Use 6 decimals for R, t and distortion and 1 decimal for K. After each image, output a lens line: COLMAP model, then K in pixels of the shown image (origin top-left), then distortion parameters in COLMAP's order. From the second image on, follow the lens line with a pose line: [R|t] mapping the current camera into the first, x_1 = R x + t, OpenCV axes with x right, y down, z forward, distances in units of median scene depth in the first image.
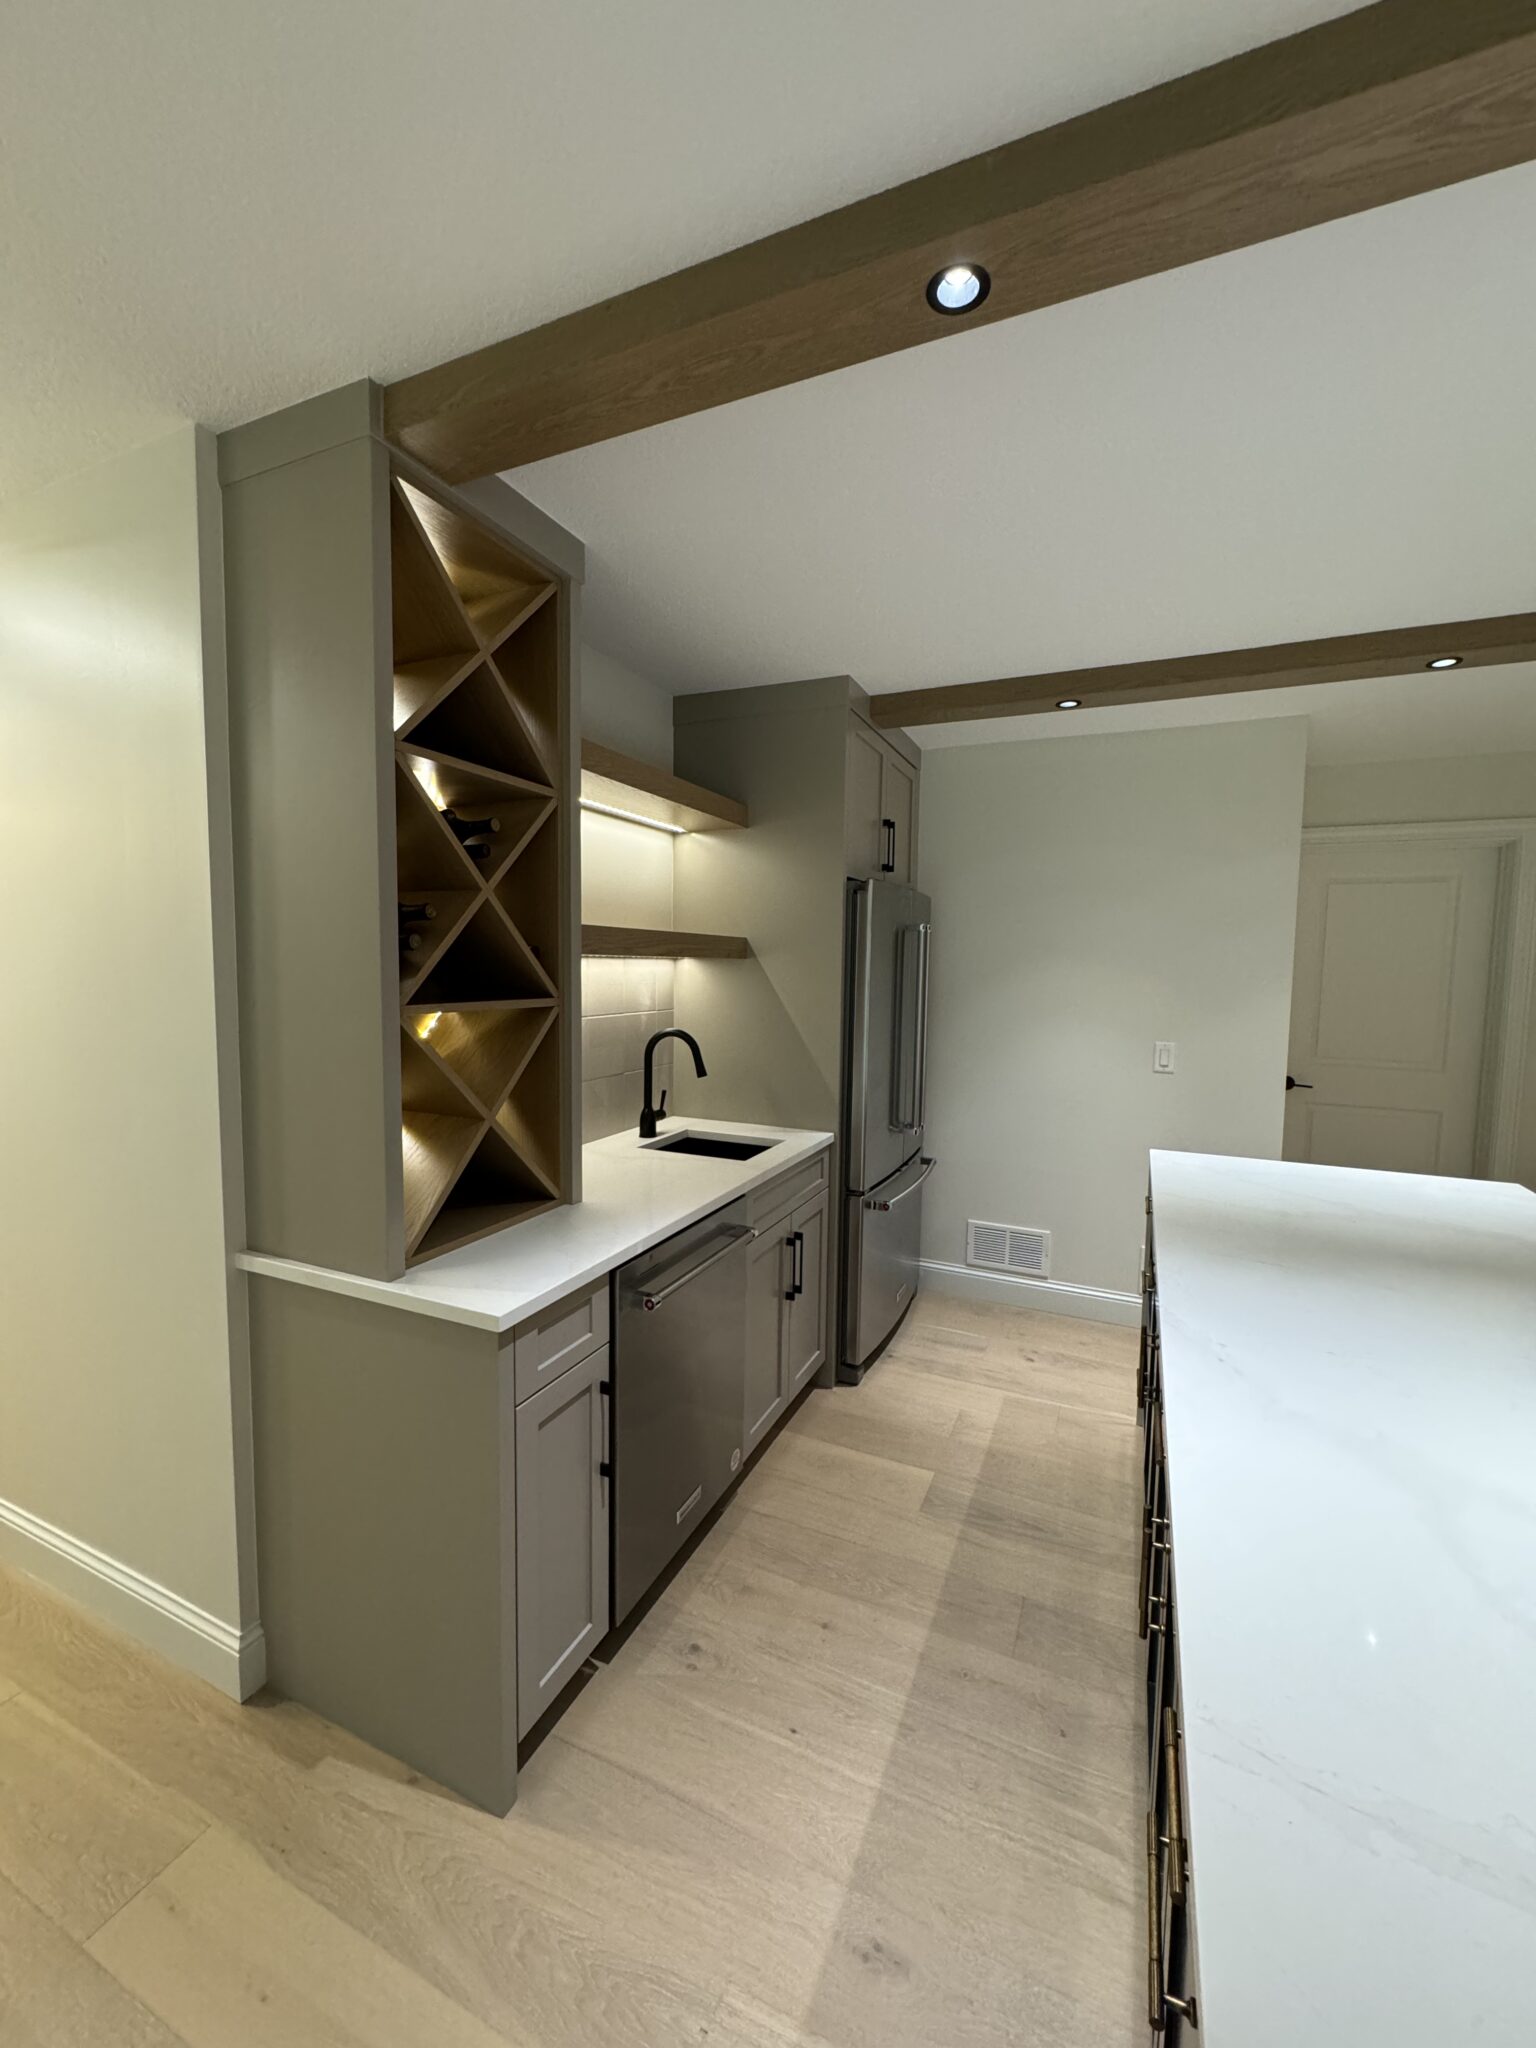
lens RADIAL K [[811.9, 0, 762.6], [0, 811.9, 1028.6], [0, 0, 1]] dist [-0.000682, 0.000021]
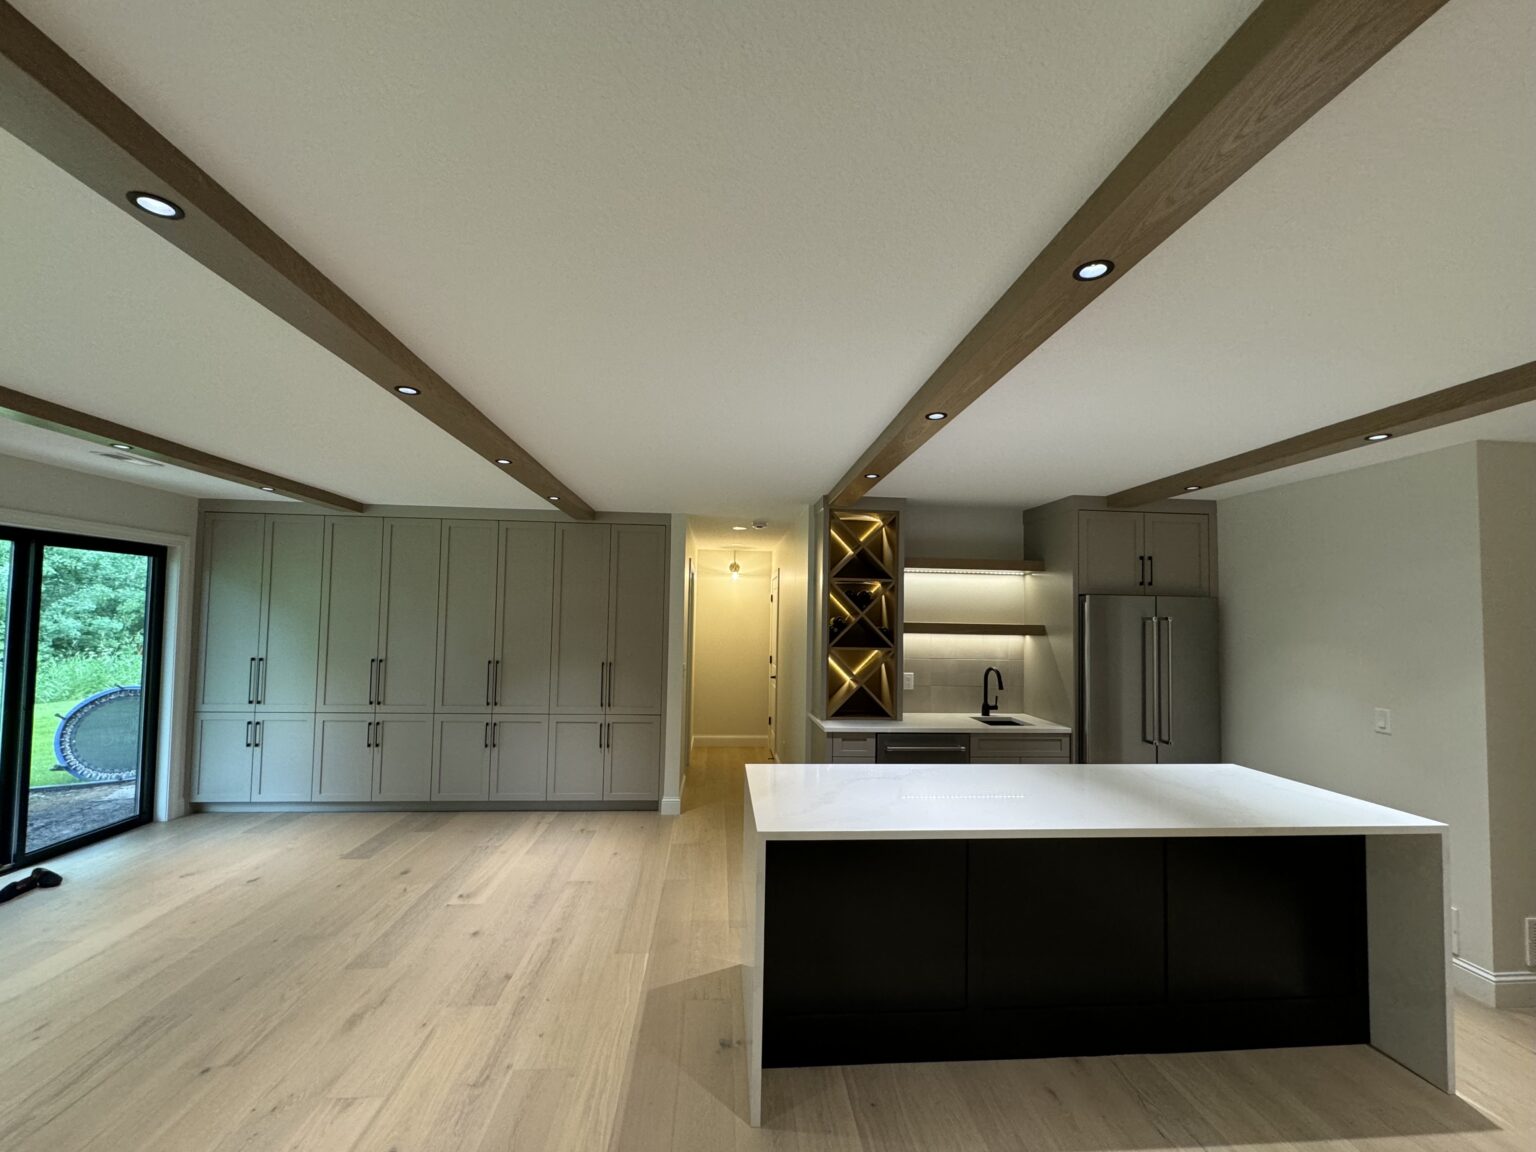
lens RADIAL K [[628.9, 0, 770.7], [0, 628.9, 592.9], [0, 0, 1]] dist [-0.000113, 0.000135]
pose [[0.492812, -0.041384, -0.869151, 1.033567], [-0.083460, 0.992015, -0.094556, 0.012263], [0.866124, 0.119137, 0.485423, -0.356107]]
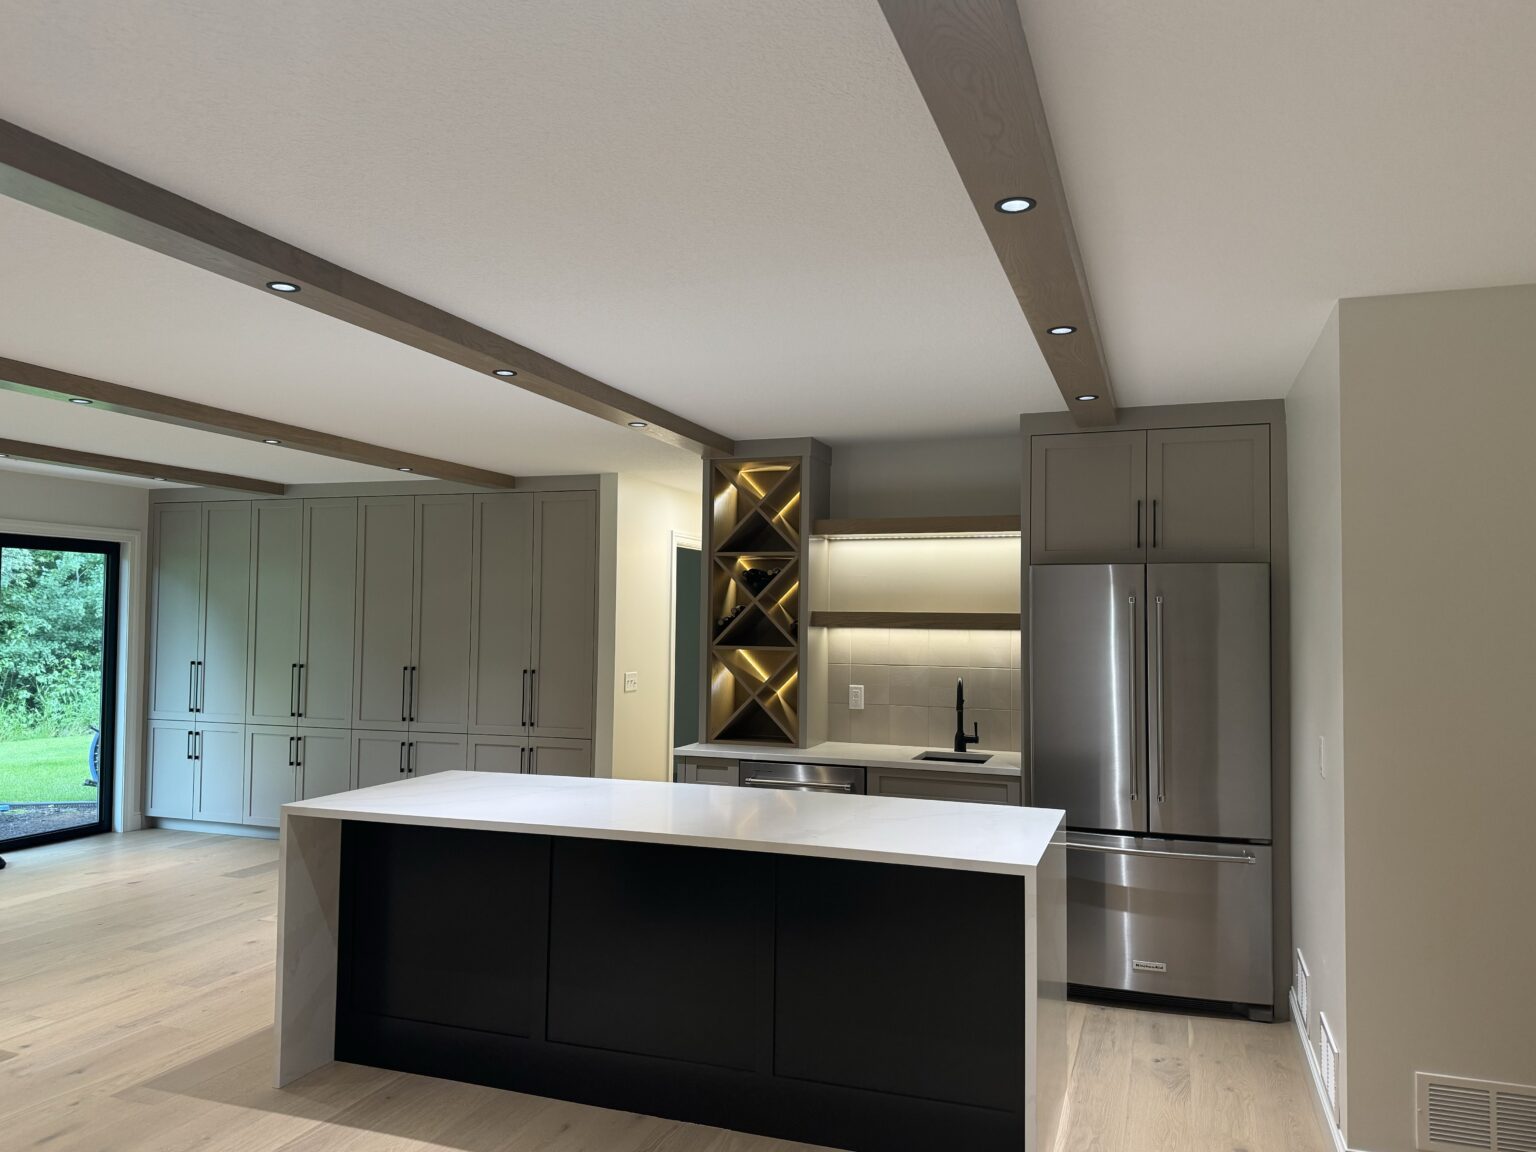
lens RADIAL K [[1116.0, 0, 784.0], [0, 1116.0, 576.8], [0, 0, 1]] dist [0.076498, -0.118882]
pose [[0.099231, -0.056381, -0.993466, 1.788957], [-0.092425, 0.993555, -0.065618, -0.016905], [0.990763, 0.098332, 0.093381, 0.456562]]
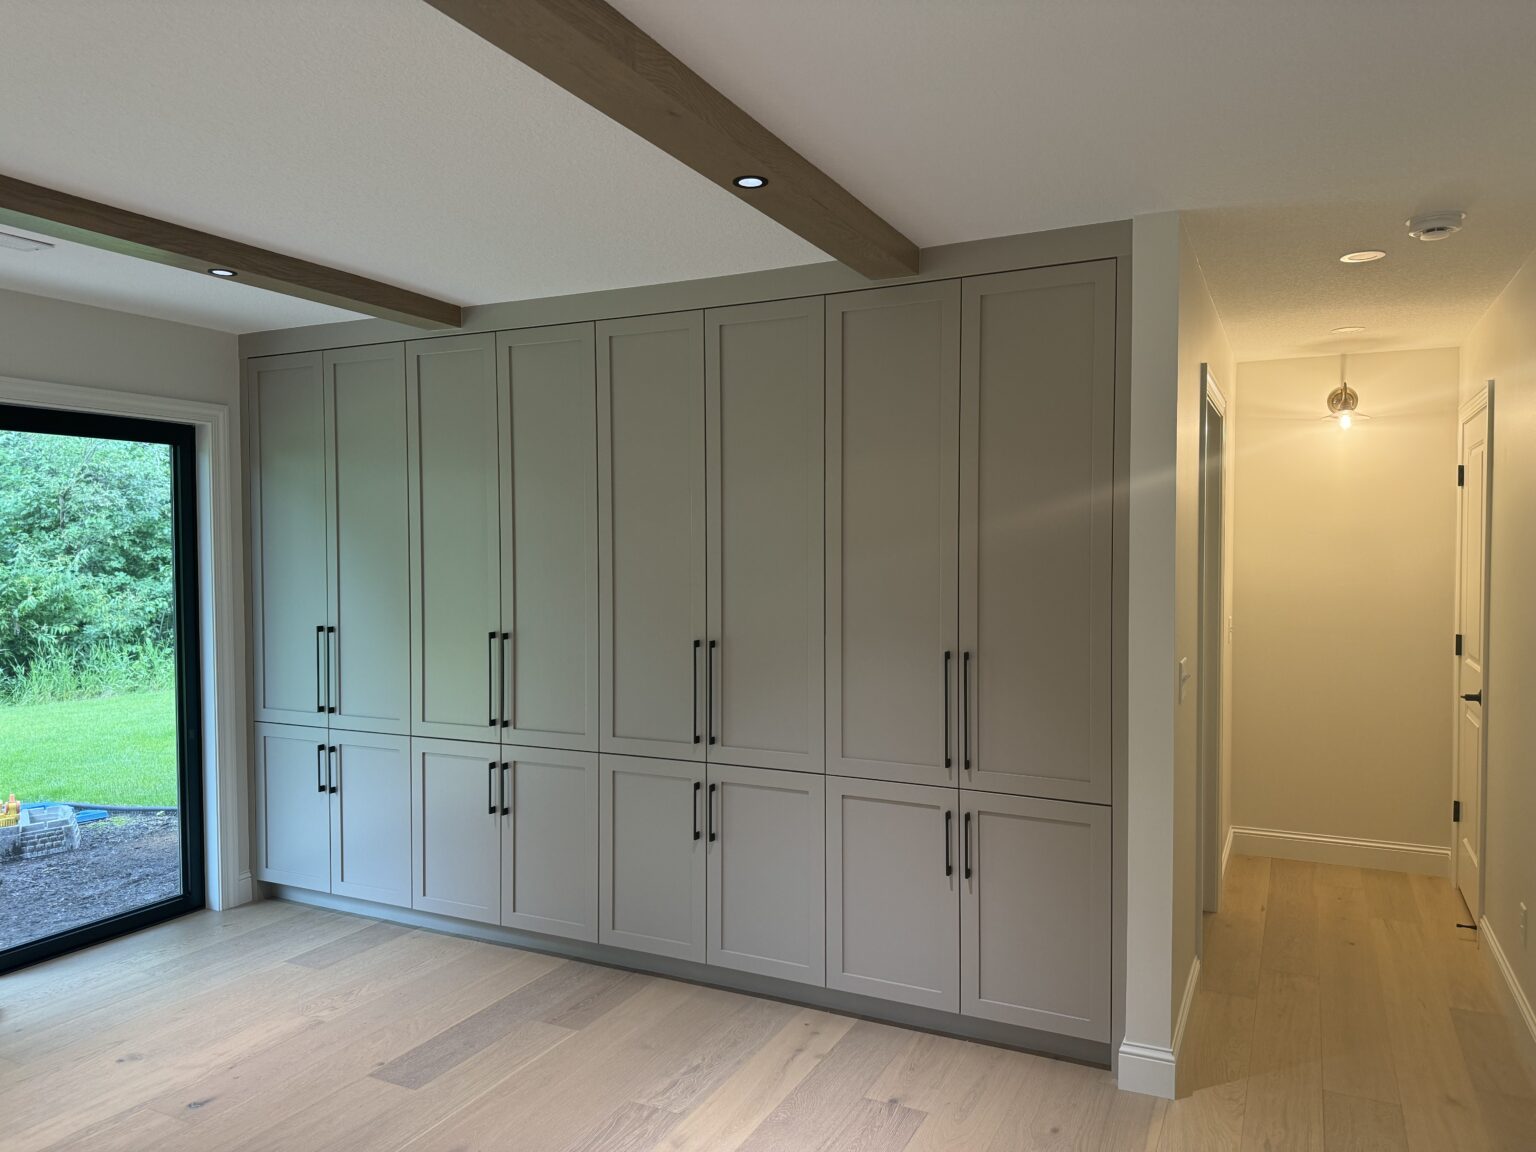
lens RADIAL K [[1069.4, 0, 774.0], [0, 1069.4, 577.1], [0, 0, 1]] dist [0.086087, -0.104286]
pose [[-0.022858, 0.012346, -0.999662, 0.379680], [-0.080954, 0.996617, 0.014160, -0.001852], [0.996456, 0.081251, -0.021781, -0.039539]]
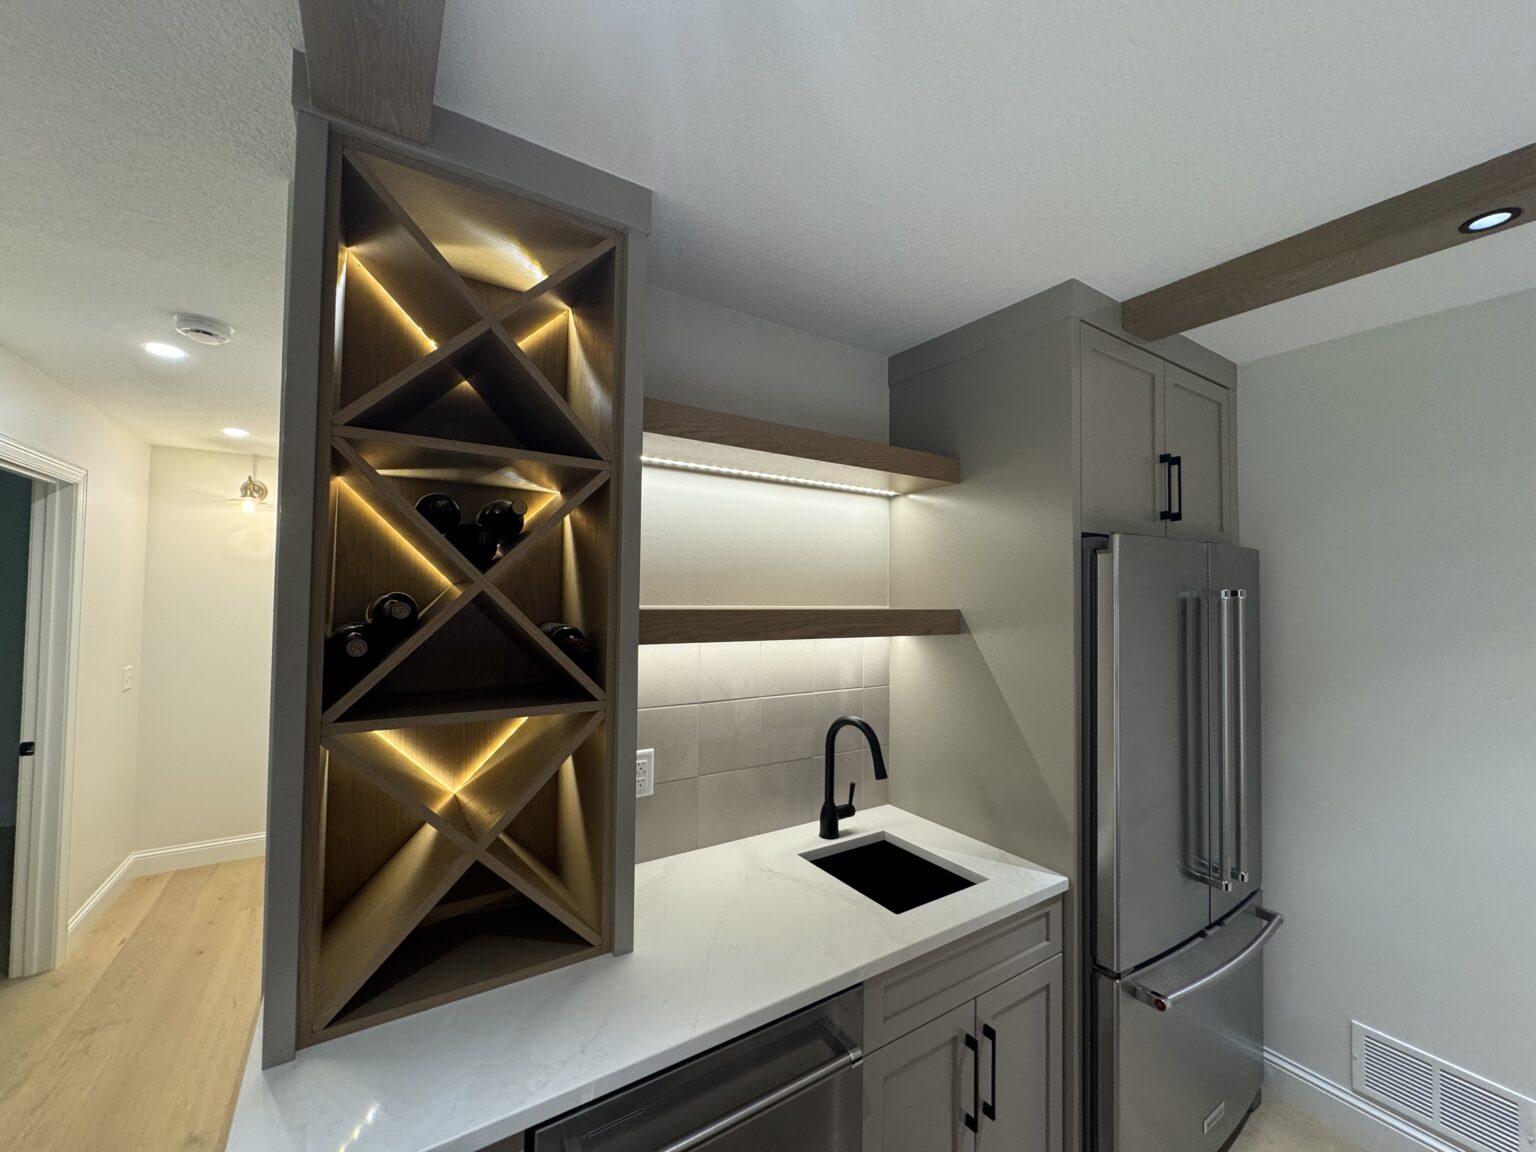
lens RADIAL K [[608.9, 0, 773.3], [0, 608.9, 579.7], [0, 0, 1]] dist [-0.000682, 0.000021]
pose [[0.846121, -0.019699, -0.532627, 0.161640], [-0.042078, 0.993729, -0.103597, -0.071337], [0.531328, 0.110067, 0.839986, 0.369826]]
